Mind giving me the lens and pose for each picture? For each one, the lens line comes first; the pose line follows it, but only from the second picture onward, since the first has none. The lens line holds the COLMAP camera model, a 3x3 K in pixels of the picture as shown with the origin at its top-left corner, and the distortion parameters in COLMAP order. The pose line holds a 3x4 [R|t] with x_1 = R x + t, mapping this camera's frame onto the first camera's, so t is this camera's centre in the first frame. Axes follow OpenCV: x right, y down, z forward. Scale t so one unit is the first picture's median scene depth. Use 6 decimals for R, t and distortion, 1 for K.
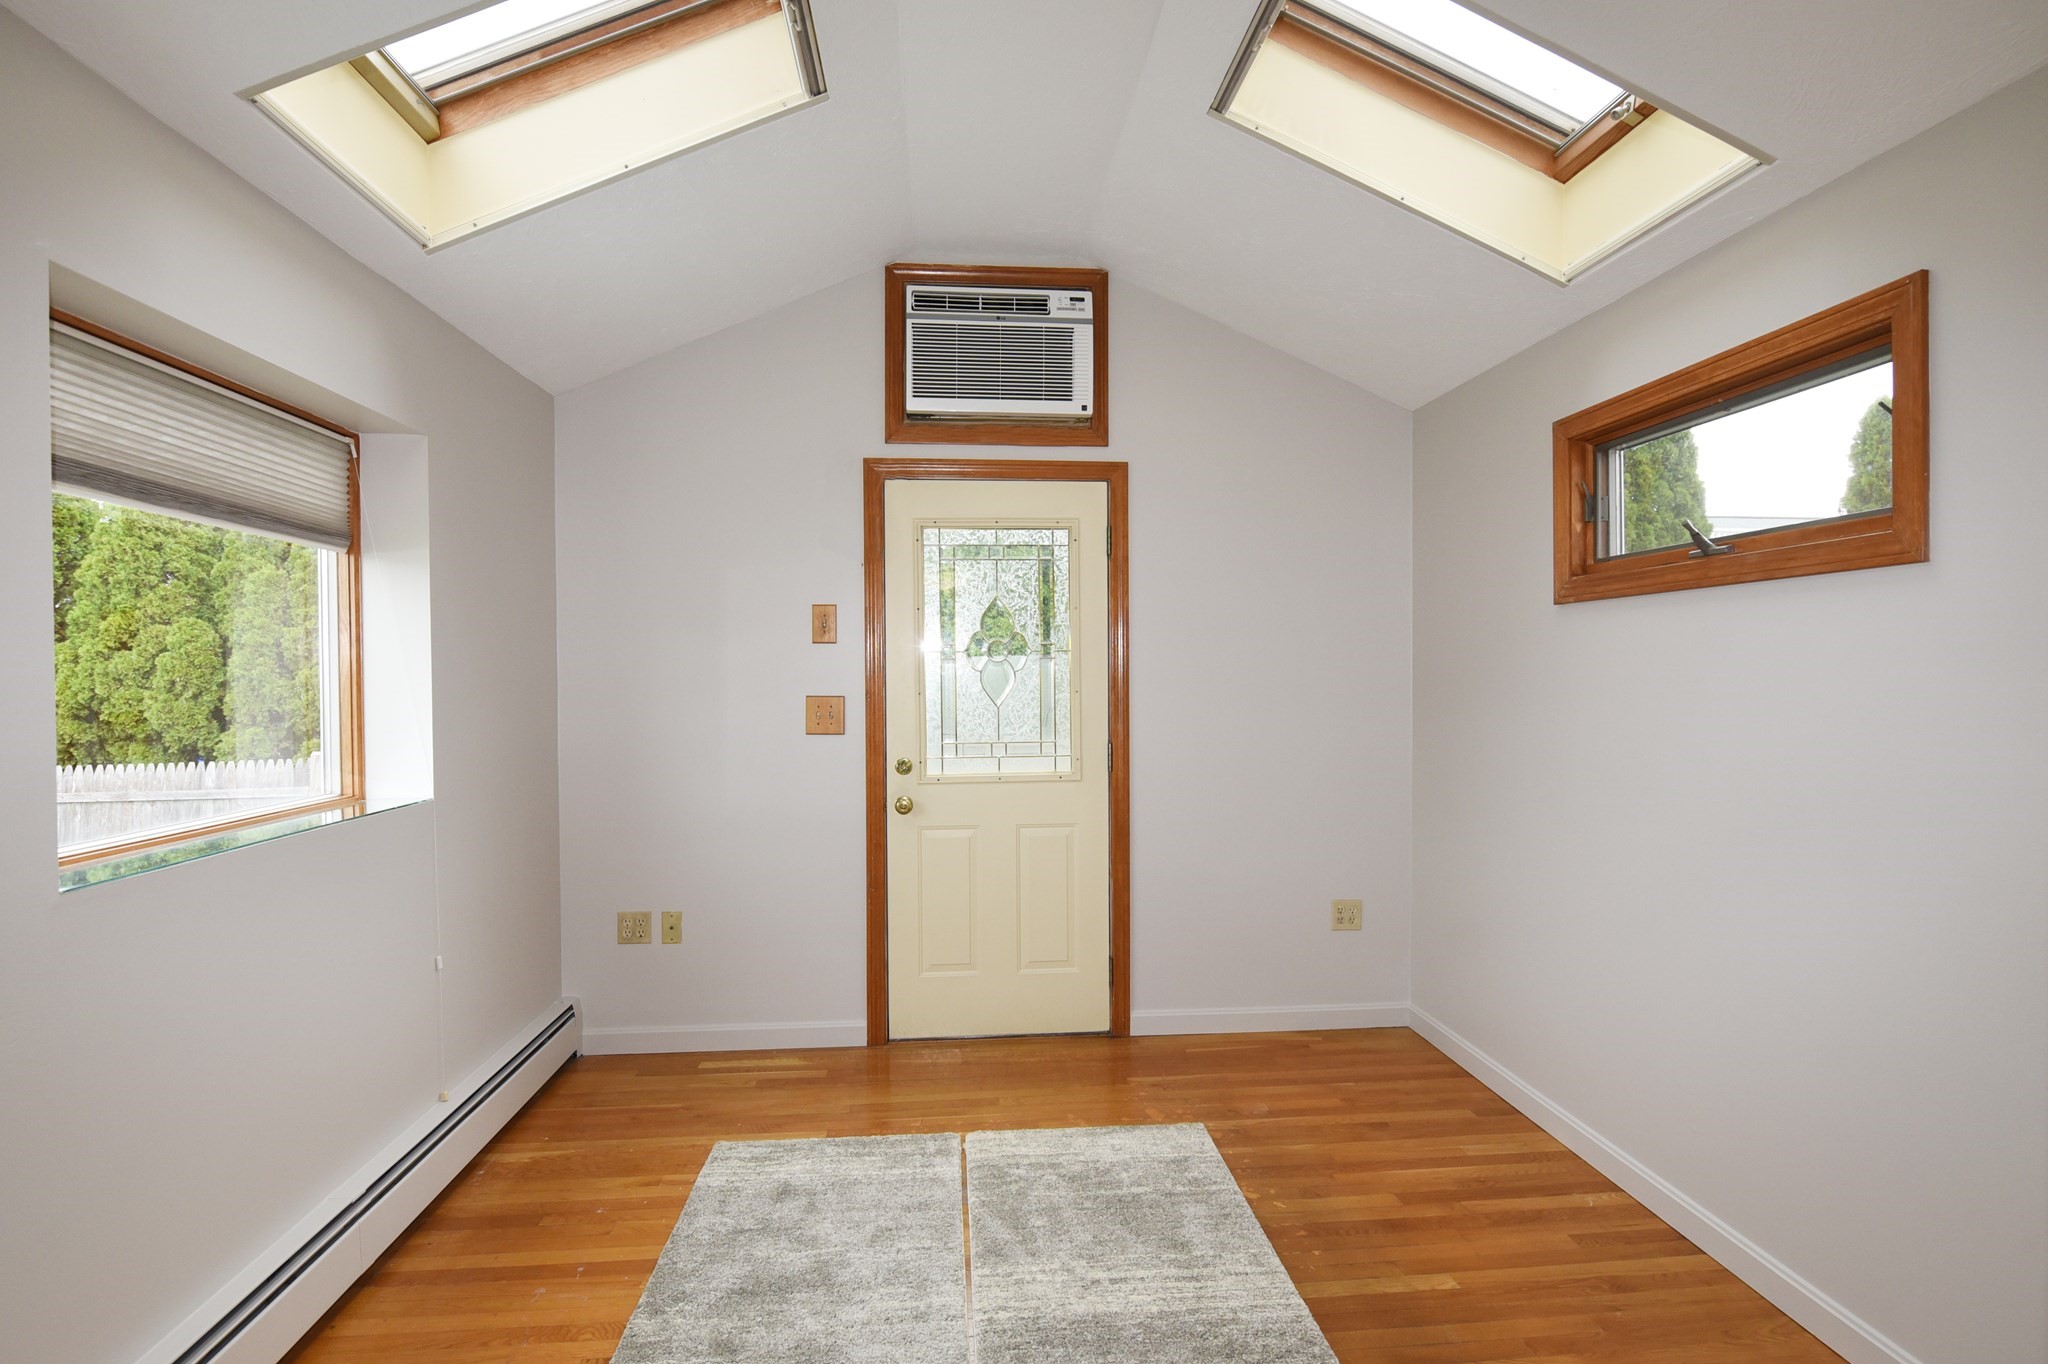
lens RADIAL K [[1017.1, 0, 1031.7], [0, 1017.1, 690.0], [0, 0, 1]] dist [-0.005713, -0.000571]
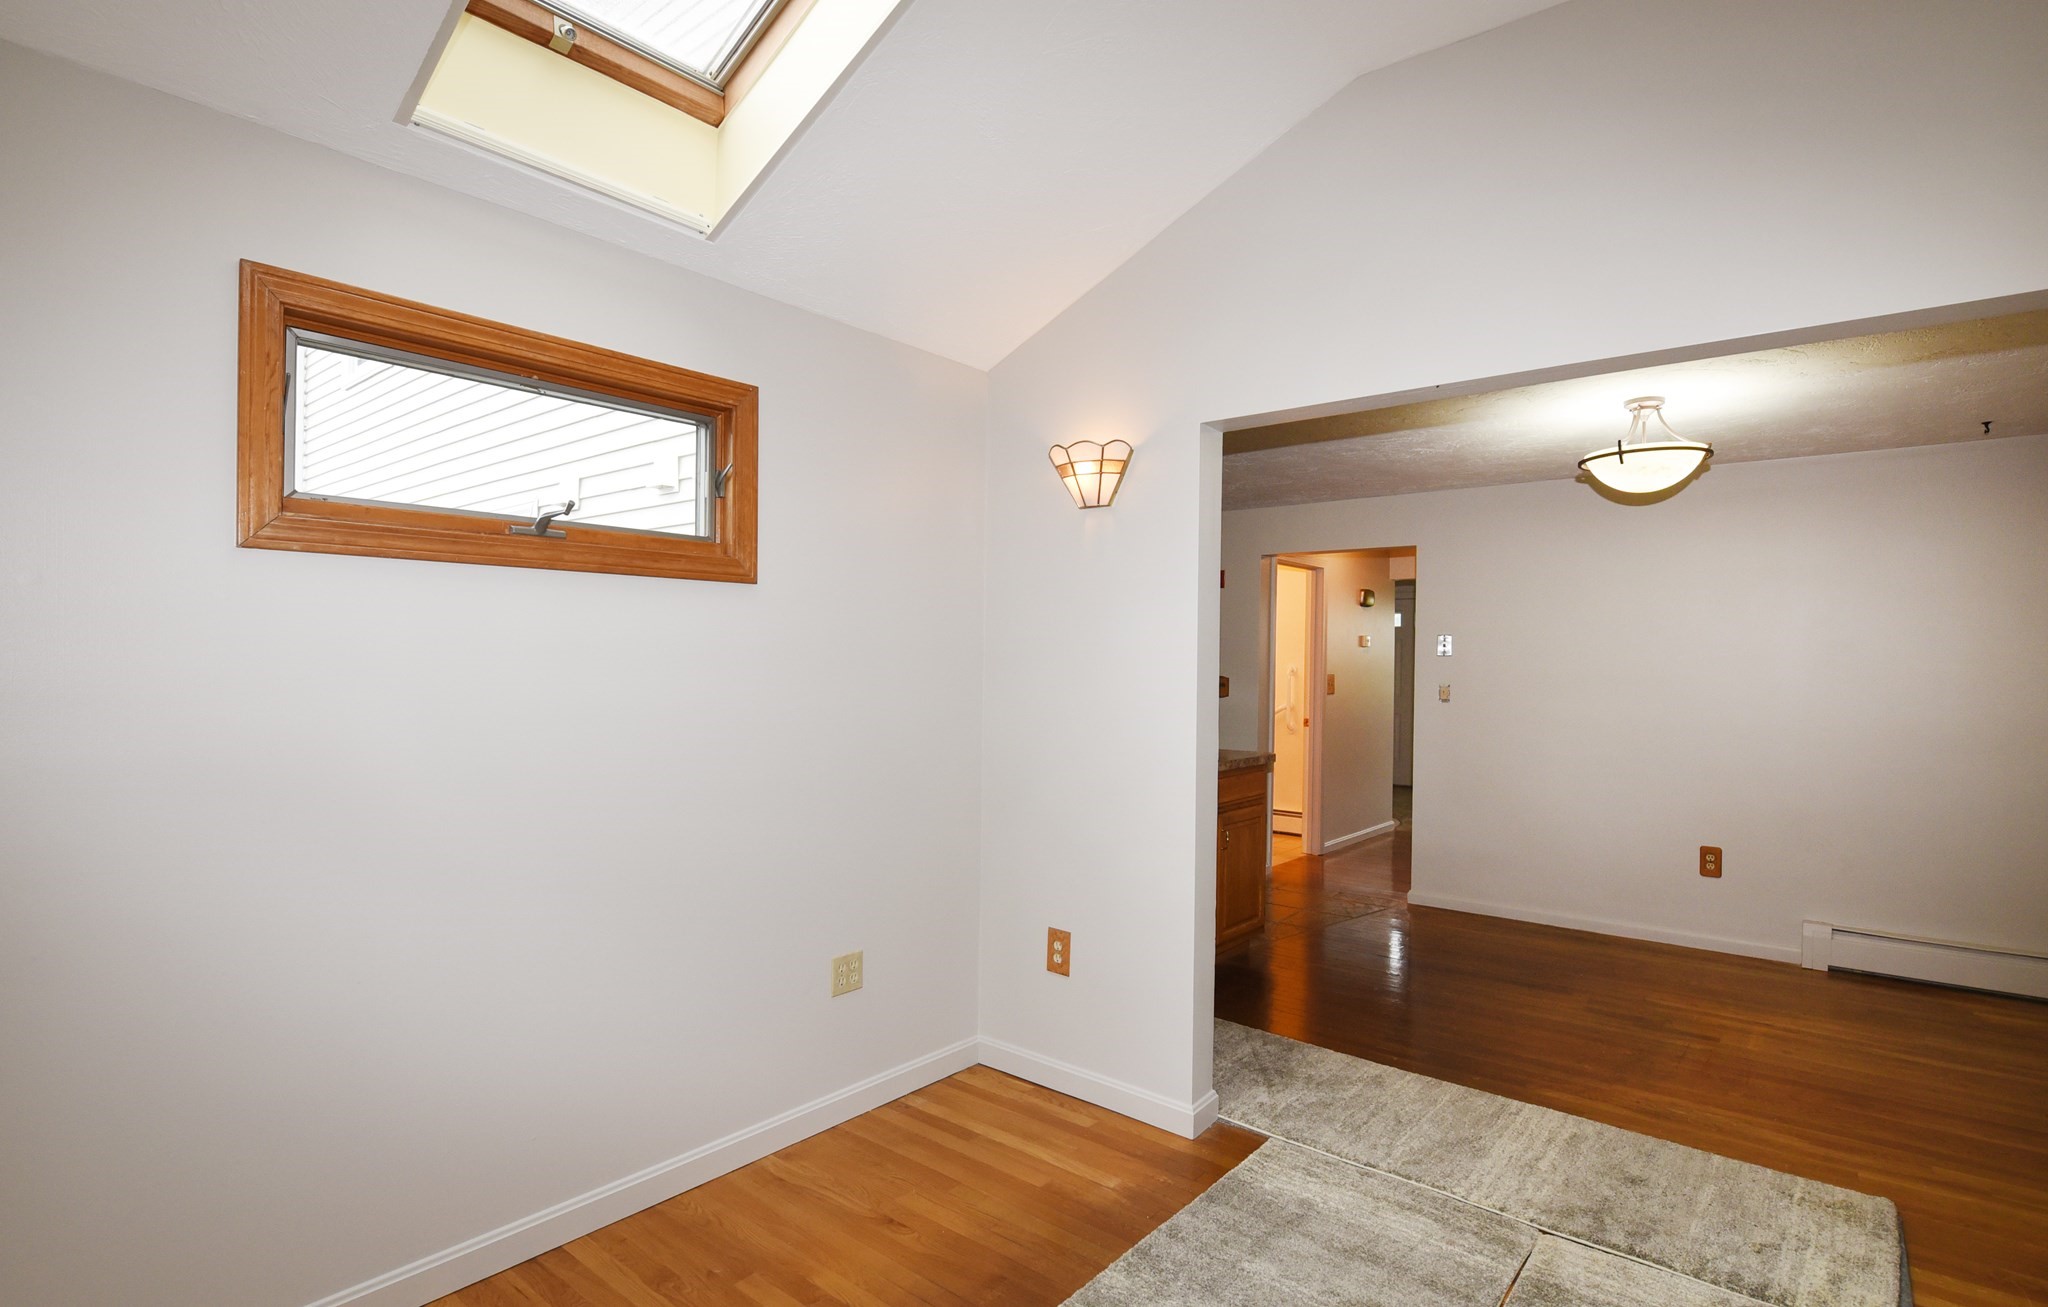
lens RADIAL K [[1005.9, 0, 1027.4], [0, 1005.9, 652.6], [0, 0, 1]] dist [-0.014147, -0.002577]
pose [[-0.713260, -0.001858, 0.700897, -0.327742], [0.003208, 0.999977, 0.005915, -0.024632], [-0.700892, 0.006467, -0.713238, 1.331129]]
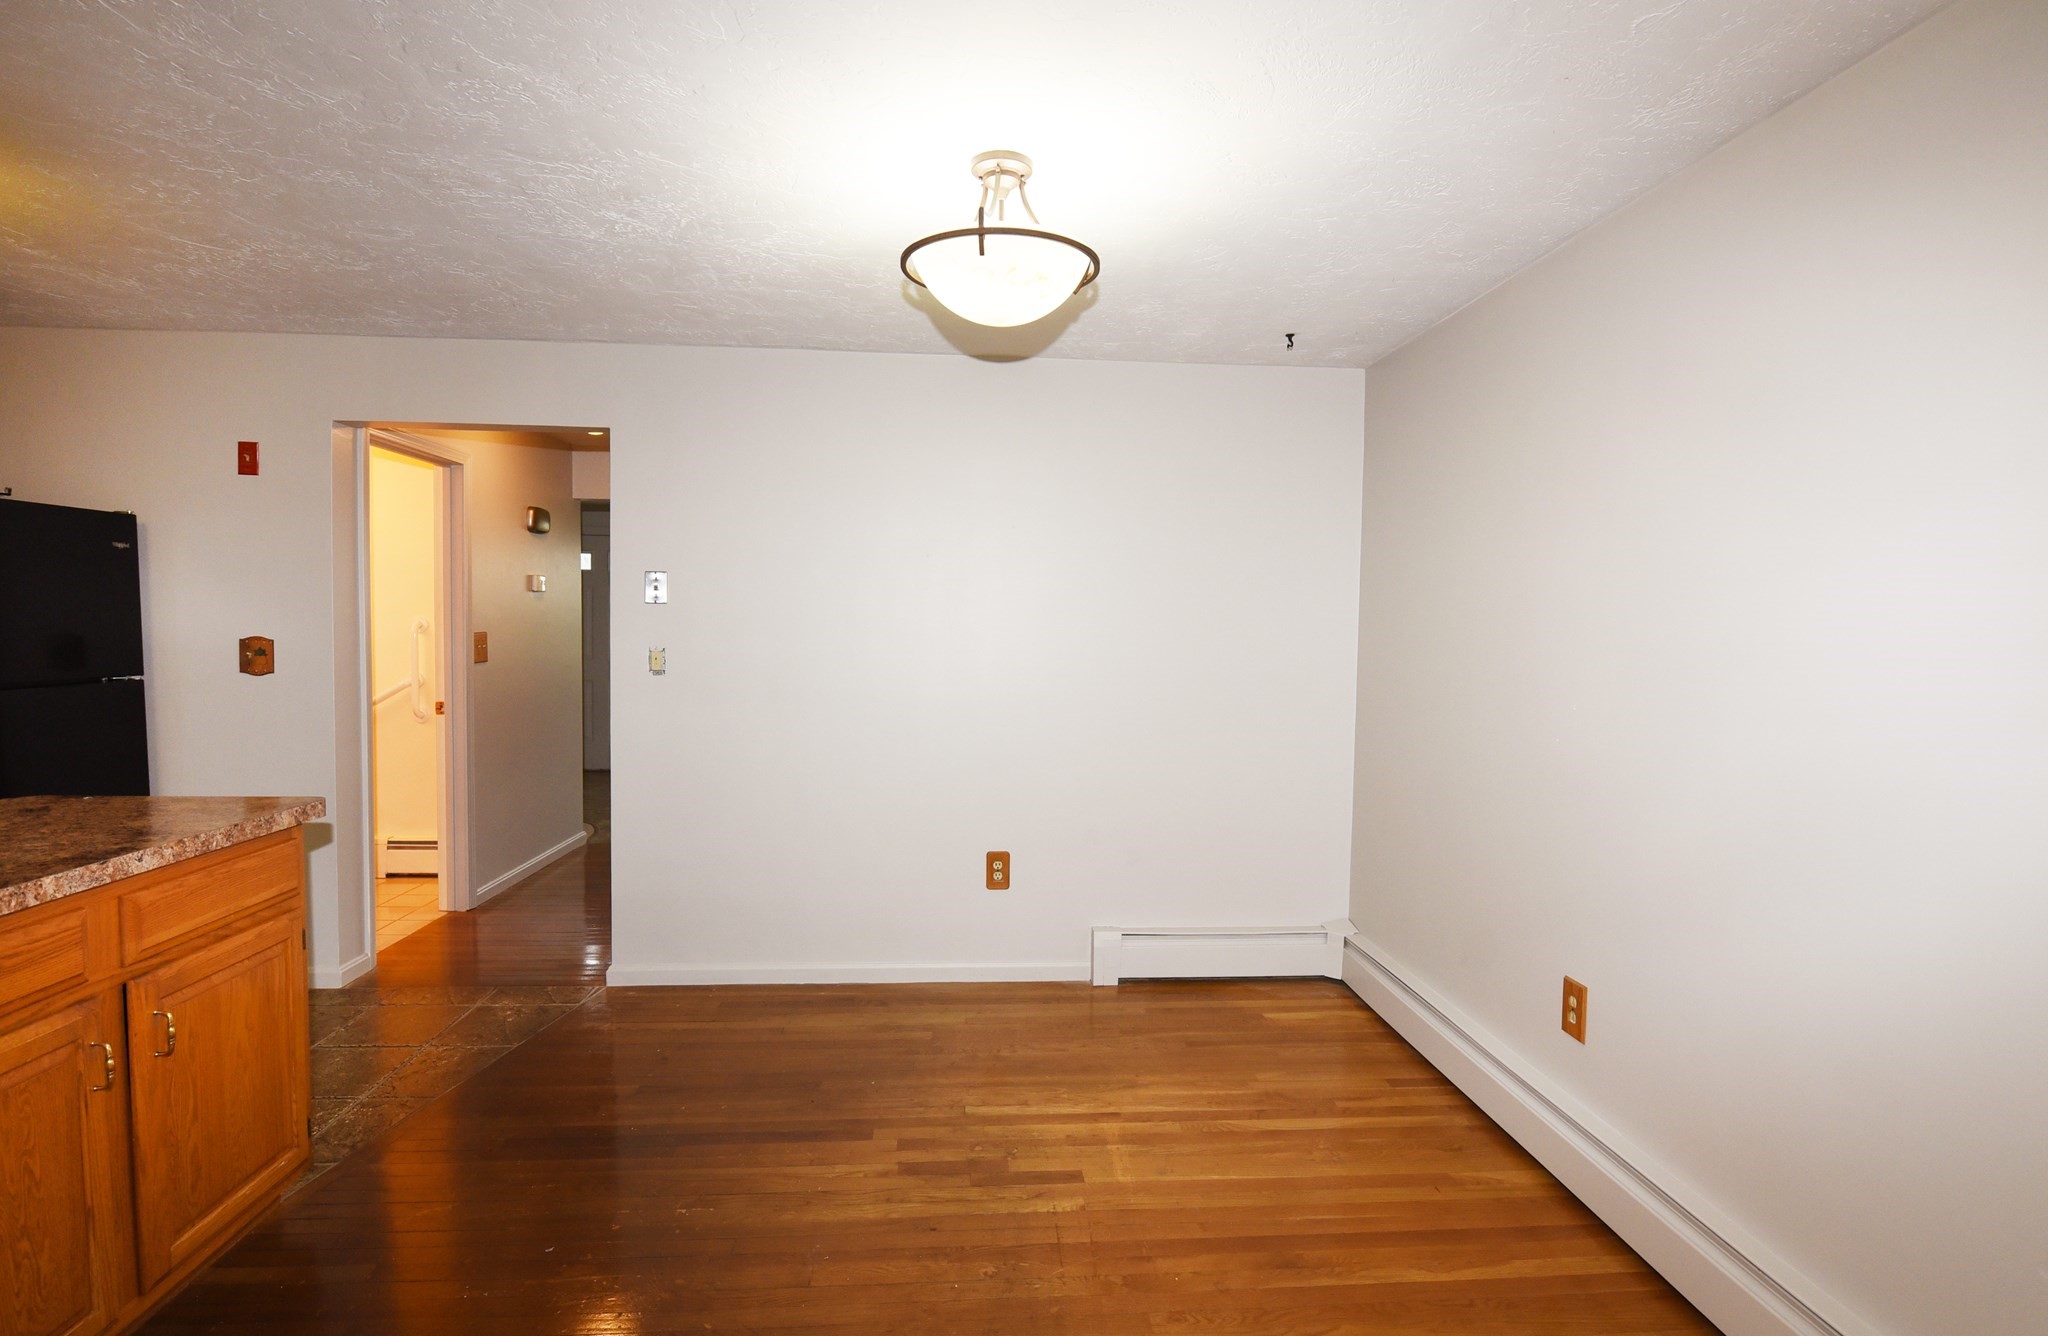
lens RADIAL K [[1005.9, 0, 1017.0], [0, 1005.9, 684.8], [0, 0, 1]] dist [-0.014147, -0.002577]
pose [[-0.999680, -0.014426, 0.020780, 0.027228], [-0.012737, 0.996774, 0.079241, -0.004706], [-0.021856, 0.078951, -0.996639, 0.519401]]
